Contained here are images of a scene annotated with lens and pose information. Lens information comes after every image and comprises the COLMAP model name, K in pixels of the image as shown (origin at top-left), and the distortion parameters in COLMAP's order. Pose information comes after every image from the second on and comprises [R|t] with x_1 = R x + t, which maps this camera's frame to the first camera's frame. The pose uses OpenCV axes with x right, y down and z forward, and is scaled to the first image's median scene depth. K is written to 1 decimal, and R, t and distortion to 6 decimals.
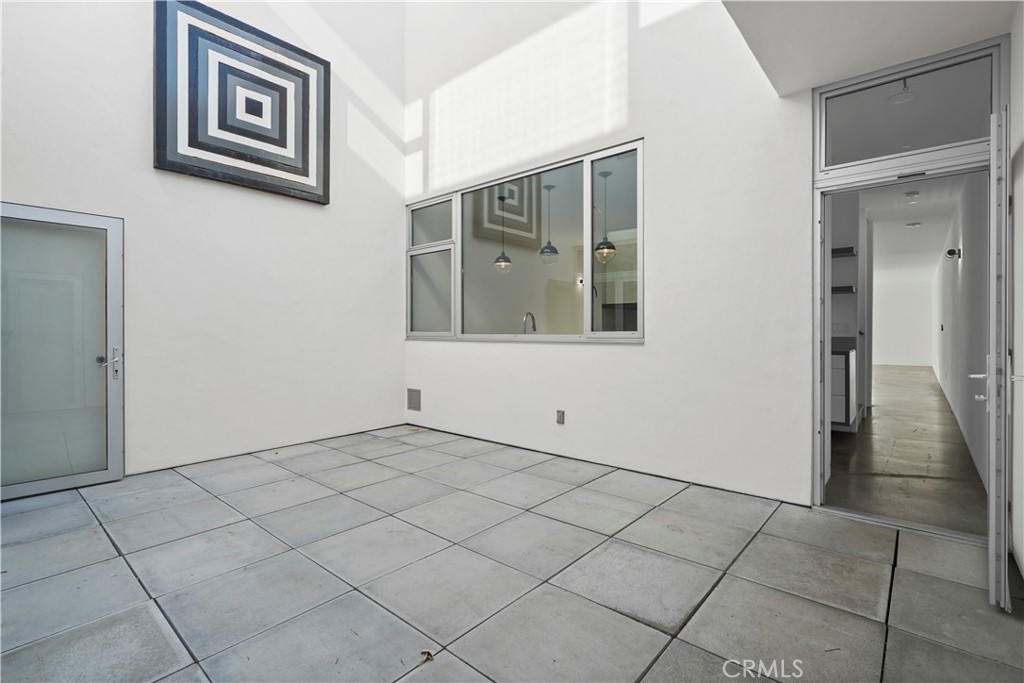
lens RADIAL K [[472.9, 0, 517.0], [0, 472.9, 331.9], [0, 0, 1]] dist [-0.005491, 0.002462]
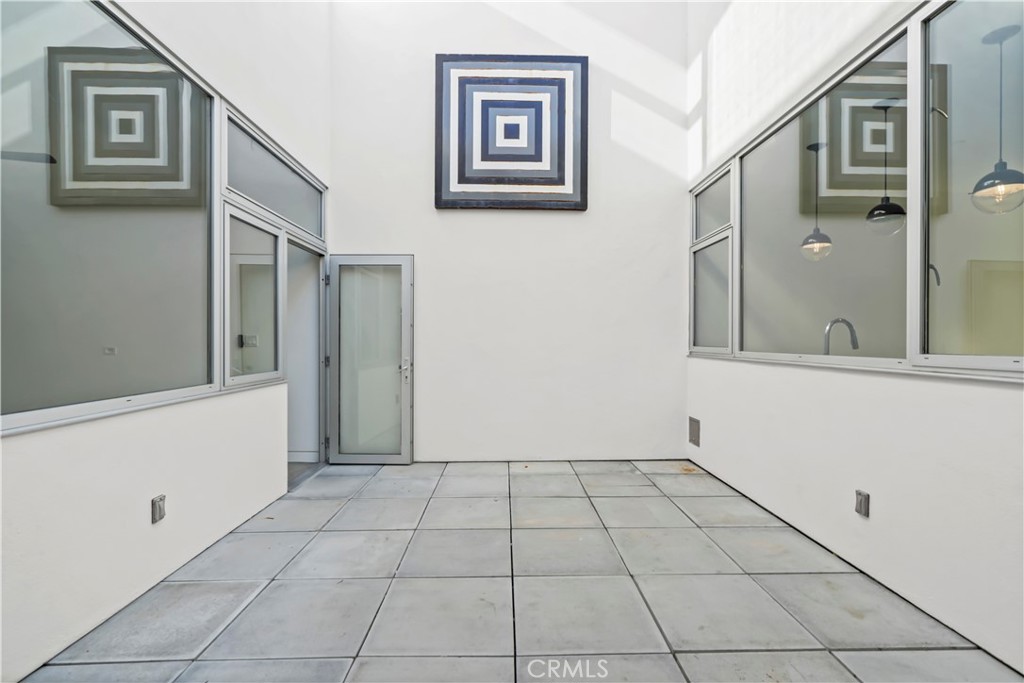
lens RADIAL K [[472.9, 0, 515.7], [0, 472.9, 342.0], [0, 0, 1]] dist [-0.005491, 0.002462]
pose [[0.667433, 0.004060, -0.744659, 0.220486], [-0.003893, 0.999990, 0.001962, -0.011017], [0.744660, 0.001589, 0.667442, 0.299679]]
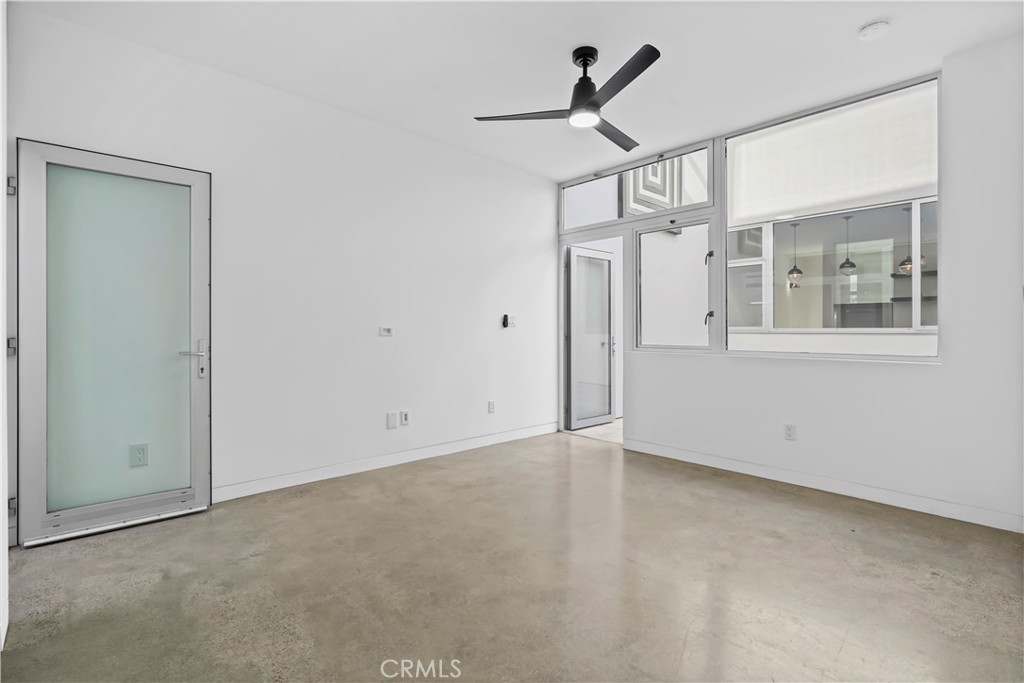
lens RADIAL K [[472.9, 0, 520.5], [0, 472.9, 327.5], [0, 0, 1]] dist [-0.005491, 0.002462]
pose [[0.993971, -0.001161, -0.109637, -0.778144], [0.000640, 0.999988, -0.004790, 0.009245], [0.109642, 0.004691, 0.993960, -0.460288]]
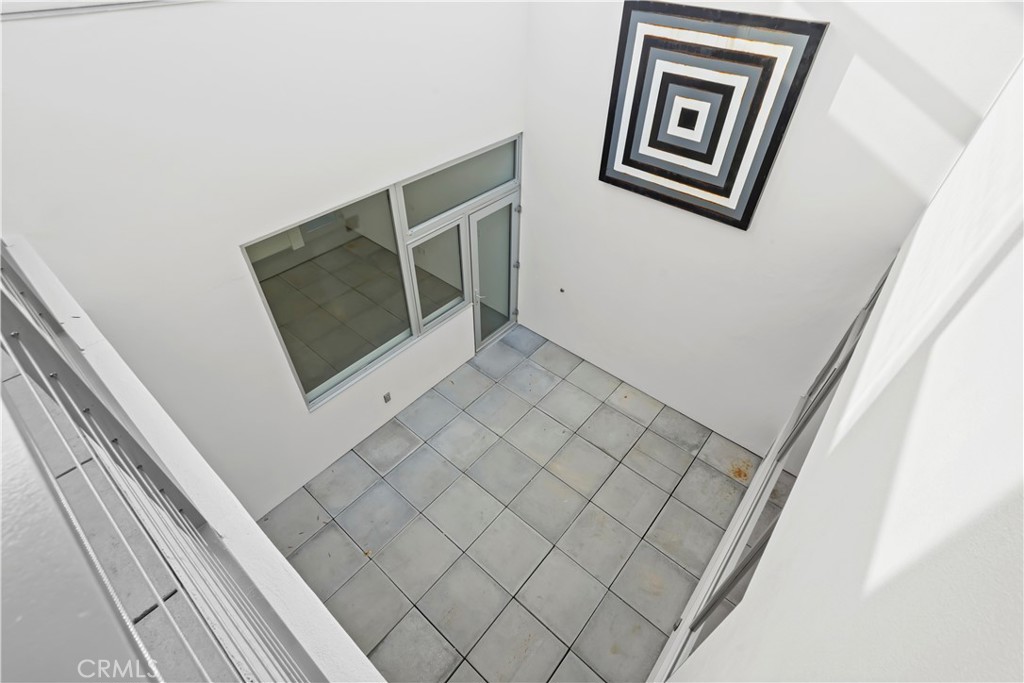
lens RADIAL K [[472.9, 0, 514.2], [0, 472.9, 339.6], [0, 0, 1]] dist [-0.005491, 0.002462]
pose [[0.006922, 0.672485, -0.740079, 0.354141], [-0.022130, 0.740018, 0.672223, -0.729324], [0.999731, 0.011725, 0.020005, 0.641752]]
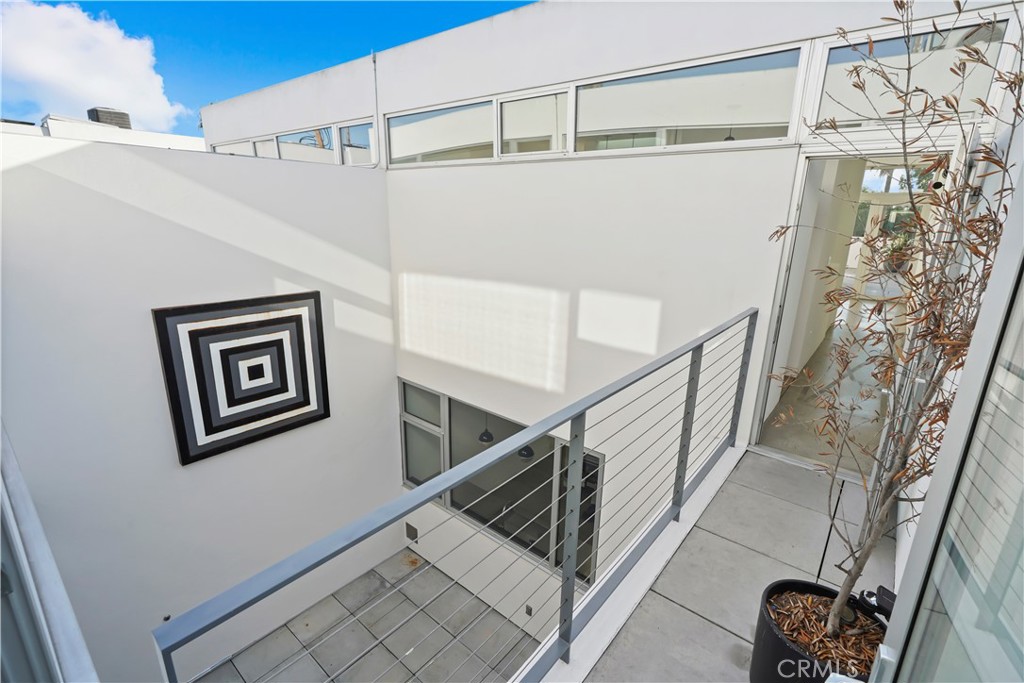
lens RADIAL K [[472.9, 0, 515.5], [0, 472.9, 338.6], [0, 0, 1]] dist [-0.005491, 0.002462]
pose [[0.999721, 0.016548, 0.016874, 0.020796], [-0.020447, 0.963645, 0.266403, -0.823420], [-0.011852, -0.266673, 0.963714, -0.035083]]
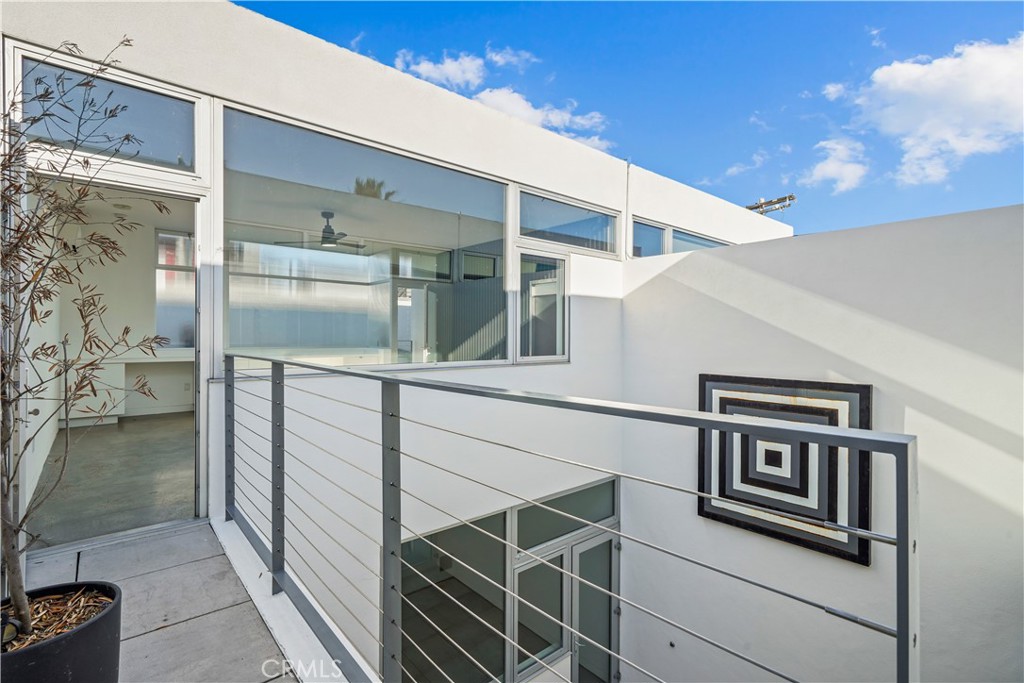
lens RADIAL K [[472.9, 0, 519.5], [0, 472.9, 339.3], [0, 0, 1]] dist [-0.005491, 0.002462]
pose [[-0.141853, 0.003487, -0.989882, 0.493271], [-0.005188, 0.999977, 0.004267, -0.705188], [0.989874, 0.005741, -0.141832, 0.587235]]
